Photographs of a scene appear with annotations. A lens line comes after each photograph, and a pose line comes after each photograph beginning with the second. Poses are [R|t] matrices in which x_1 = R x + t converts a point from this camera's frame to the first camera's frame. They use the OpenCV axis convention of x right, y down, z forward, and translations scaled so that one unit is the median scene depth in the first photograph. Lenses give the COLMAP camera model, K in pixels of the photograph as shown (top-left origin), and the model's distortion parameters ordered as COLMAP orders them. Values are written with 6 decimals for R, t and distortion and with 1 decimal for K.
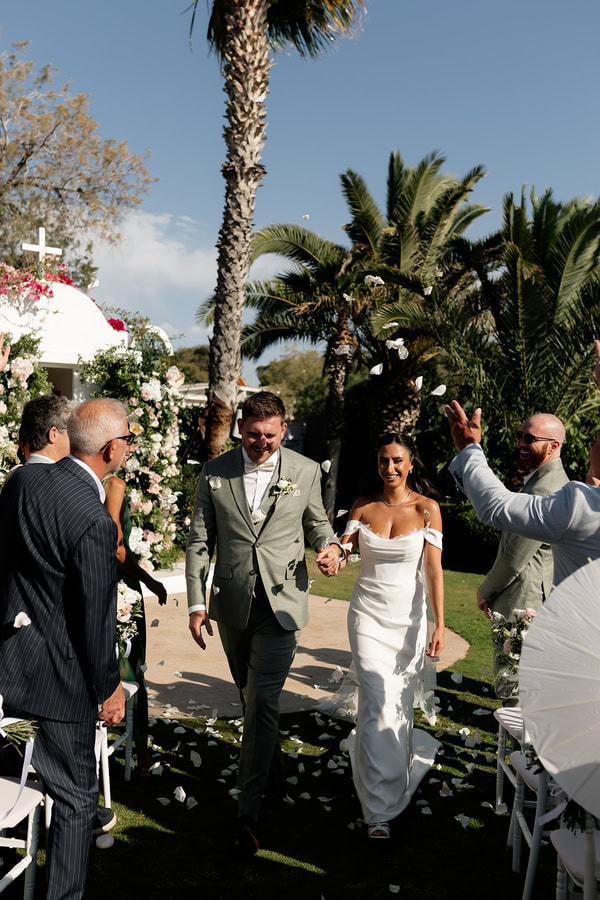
lens RADIAL K [[922.9, 0, 253.3], [0, 922.9, 436.0], [0, 0, 1]] dist [-0.044867, 0.000000]
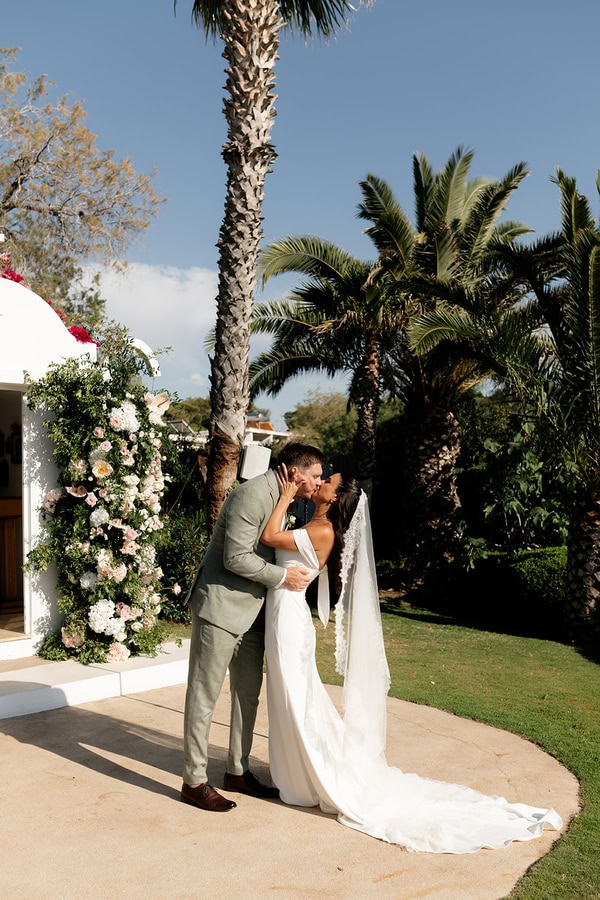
lens RADIAL K [[922.9, 0, 279.3], [0, 922.9, 469.7], [0, 0, 1]] dist [-0.044867, 0.000000]
pose [[0.999870, -0.016067, -0.001130, 0.013034], [0.016054, 0.999811, -0.010932, 0.002572], [0.001305, 0.010912, 0.999940, 0.188597]]
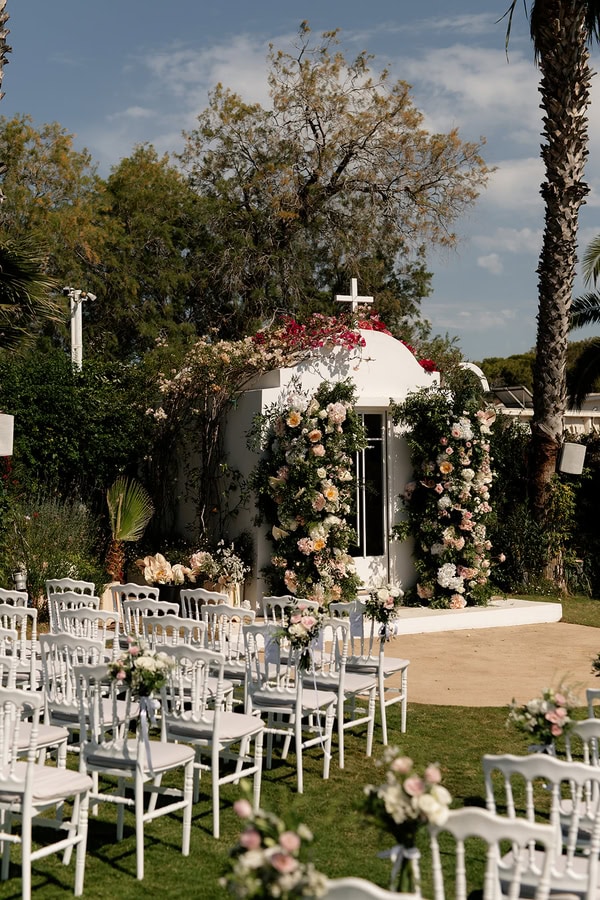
lens RADIAL K [[1194.7, 0, 301.1], [0, 1194.7, 434.5], [0, 0, 1]] dist [-0.026163, 0.000000]
pose [[0.957462, -0.027101, -0.287283, 0.076974], [0.019520, 0.999382, -0.029219, -0.006599], [0.287898, 0.022368, 0.957400, -0.249719]]
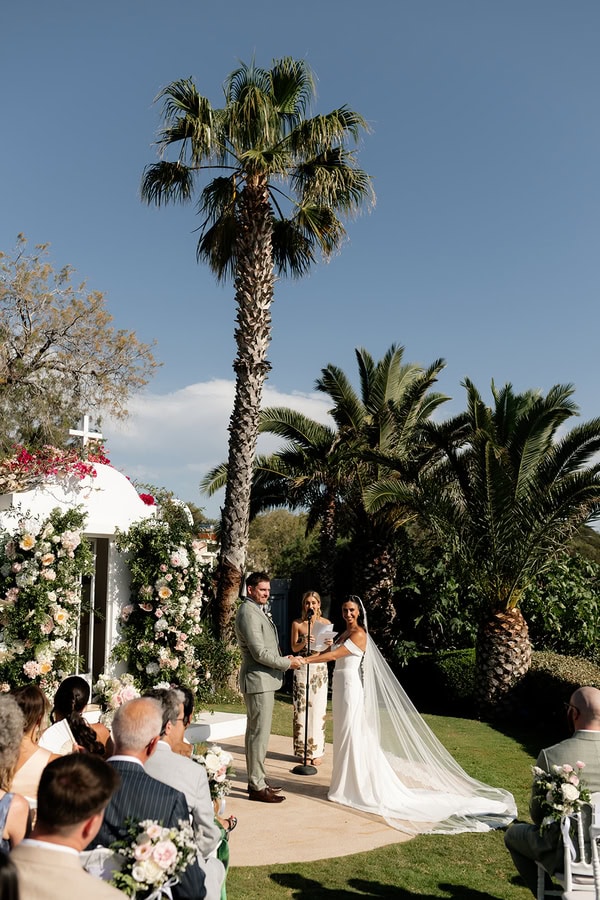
lens RADIAL K [[826.3, 0, 284.9], [0, 826.3, 458.4], [0, 0, 1]] dist [-0.050669, 0.000000]
pose [[0.997873, 0.007606, 0.064738, -0.036211], [0.002364, 0.988292, -0.152556, -0.011811], [-0.065141, 0.152384, 0.986172, -0.022095]]
